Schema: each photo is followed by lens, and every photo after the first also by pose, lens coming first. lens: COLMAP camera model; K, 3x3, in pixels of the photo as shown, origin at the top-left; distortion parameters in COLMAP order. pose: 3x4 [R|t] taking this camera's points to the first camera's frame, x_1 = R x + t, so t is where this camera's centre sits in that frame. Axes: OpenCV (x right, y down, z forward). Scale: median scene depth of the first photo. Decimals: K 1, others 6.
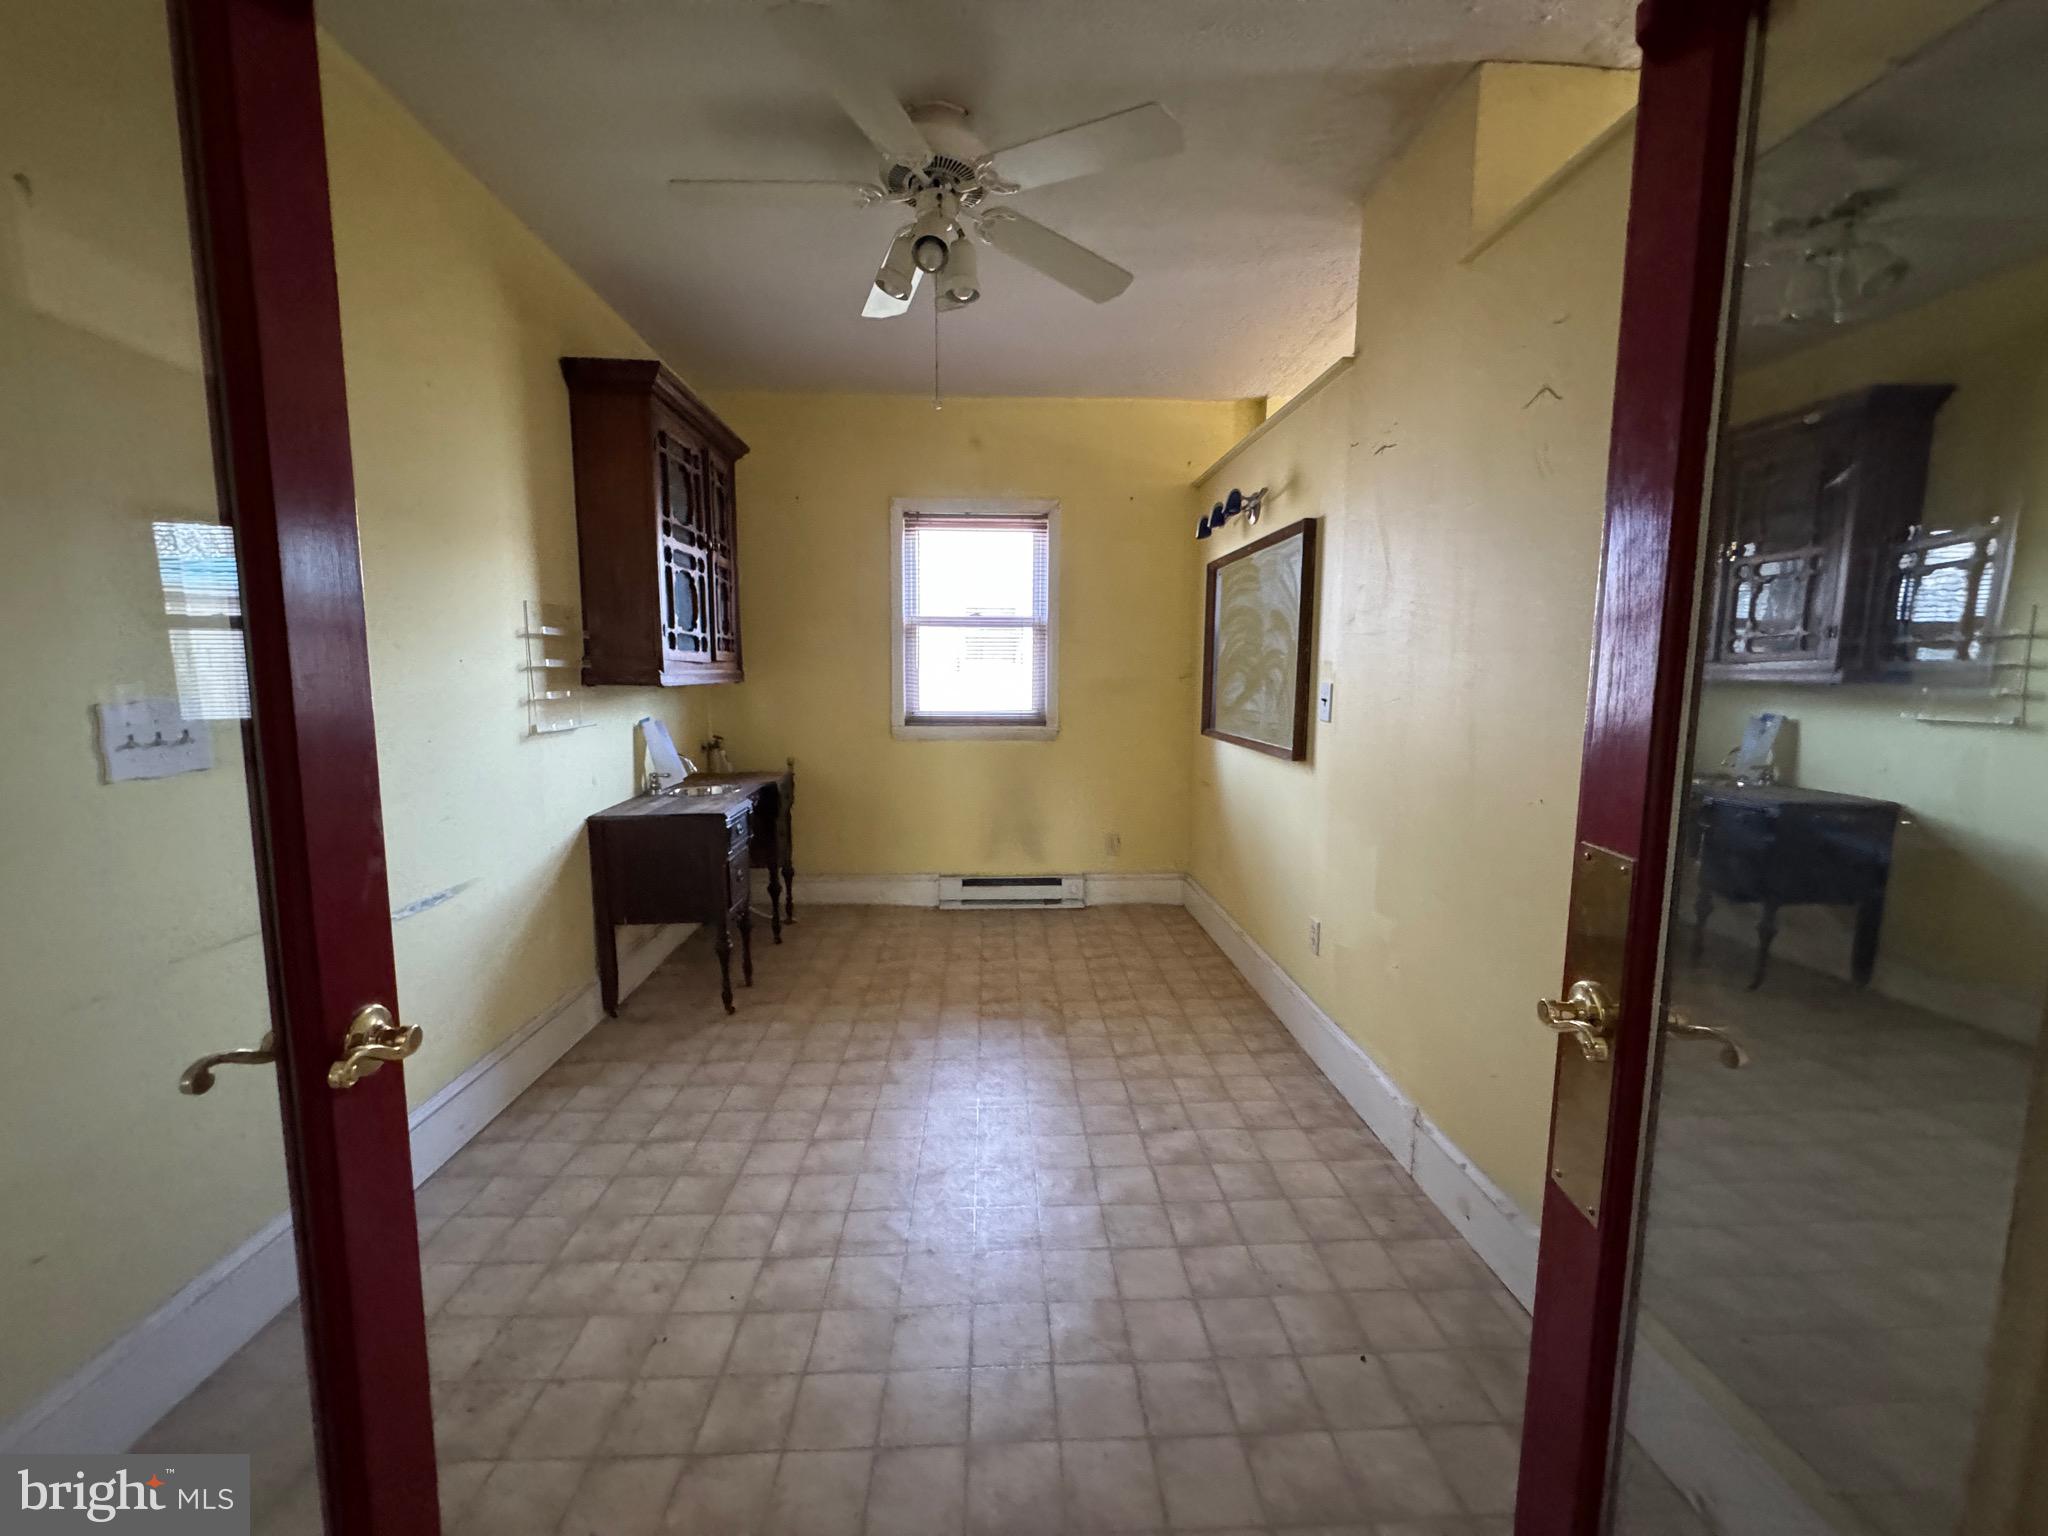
lens RADIAL K [[817.2, 0, 1024.5], [0, 817.2, 763.5], [0, 0, 1]] dist [0.000178, -0.000358]
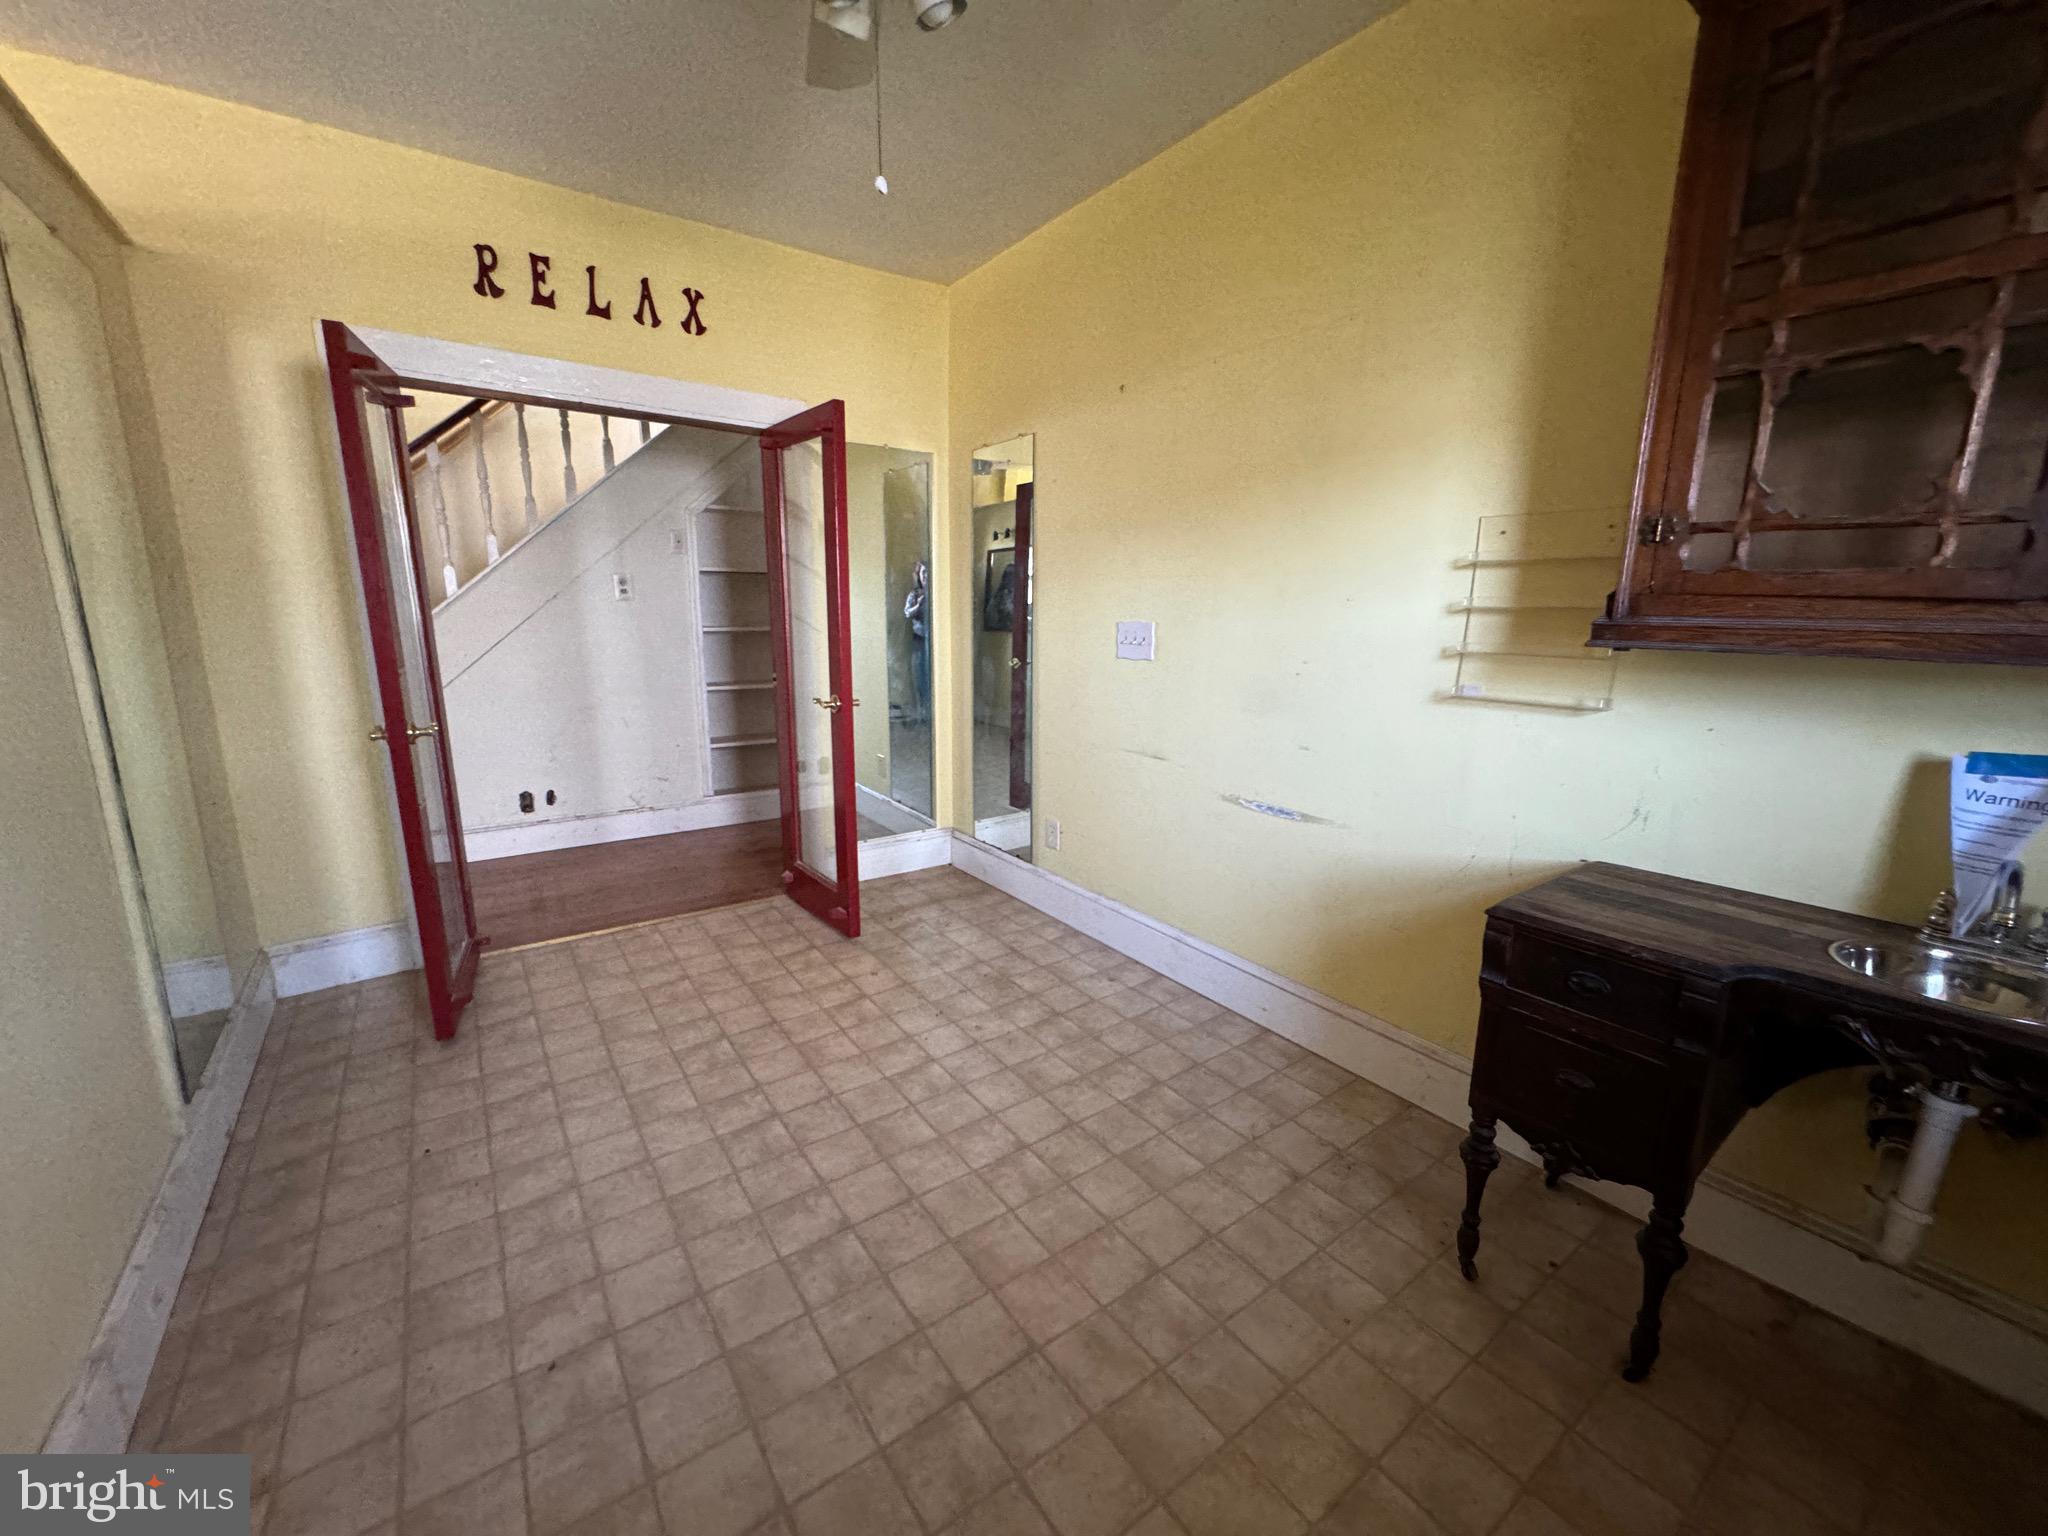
lens RADIAL K [[817.2, 0, 1020.8], [0, 817.2, 774.3], [0, 0, 1]] dist [0.000178, -0.000358]
pose [[-0.835732, 0.103330, -0.539328, 0.162163], [-0.080226, 0.948624, 0.306065, -0.171722], [0.543246, 0.299056, -0.784506, 1.427011]]
